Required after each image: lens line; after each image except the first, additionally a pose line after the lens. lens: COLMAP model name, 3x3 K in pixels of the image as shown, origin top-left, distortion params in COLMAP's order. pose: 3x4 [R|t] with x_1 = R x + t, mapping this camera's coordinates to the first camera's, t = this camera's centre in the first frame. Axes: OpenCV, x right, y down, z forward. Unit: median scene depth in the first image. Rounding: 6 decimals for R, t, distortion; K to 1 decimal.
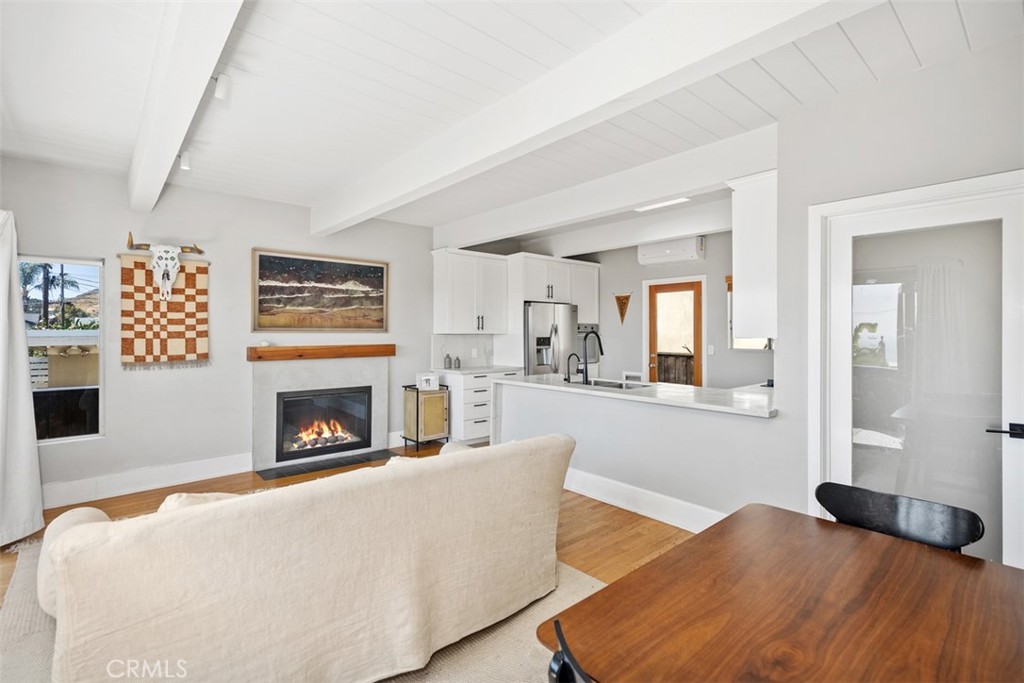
lens RADIAL K [[463.6, 0, 507.1], [0, 463.6, 332.9], [0, 0, 1]] dist [0.001574, 0.001481]
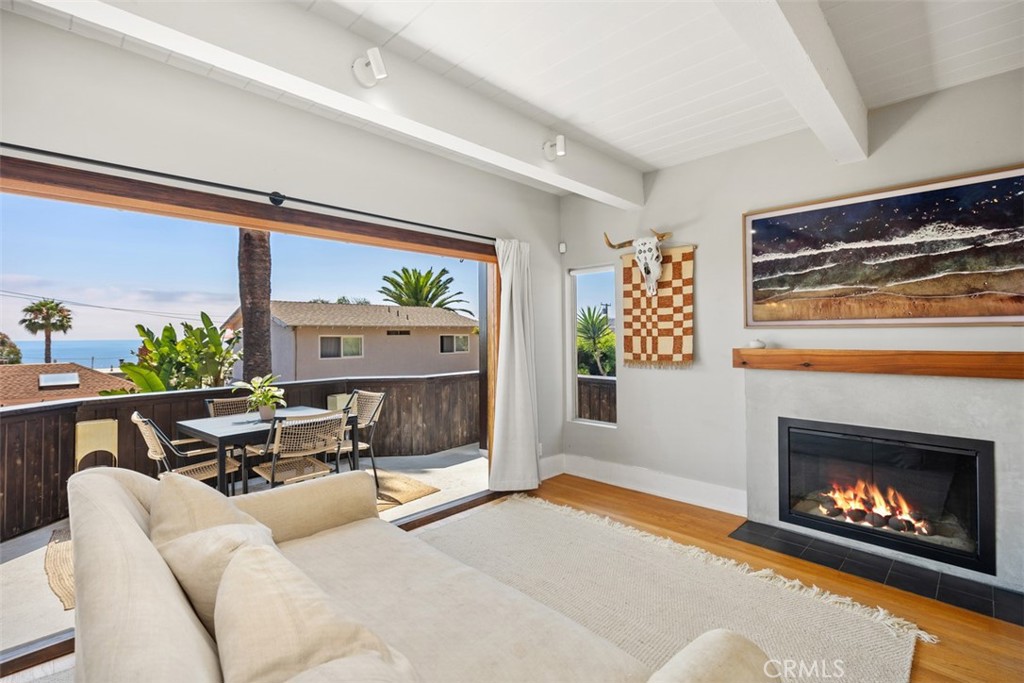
lens RADIAL K [[463.6, 0, 505.1], [0, 463.6, 328.8], [0, 0, 1]] dist [0.001574, 0.001481]
pose [[0.069108, -0.013839, -0.997513, 0.150149], [0.005807, 0.999892, -0.013470, 0.006718], [0.997592, -0.004862, 0.069181, 0.546498]]
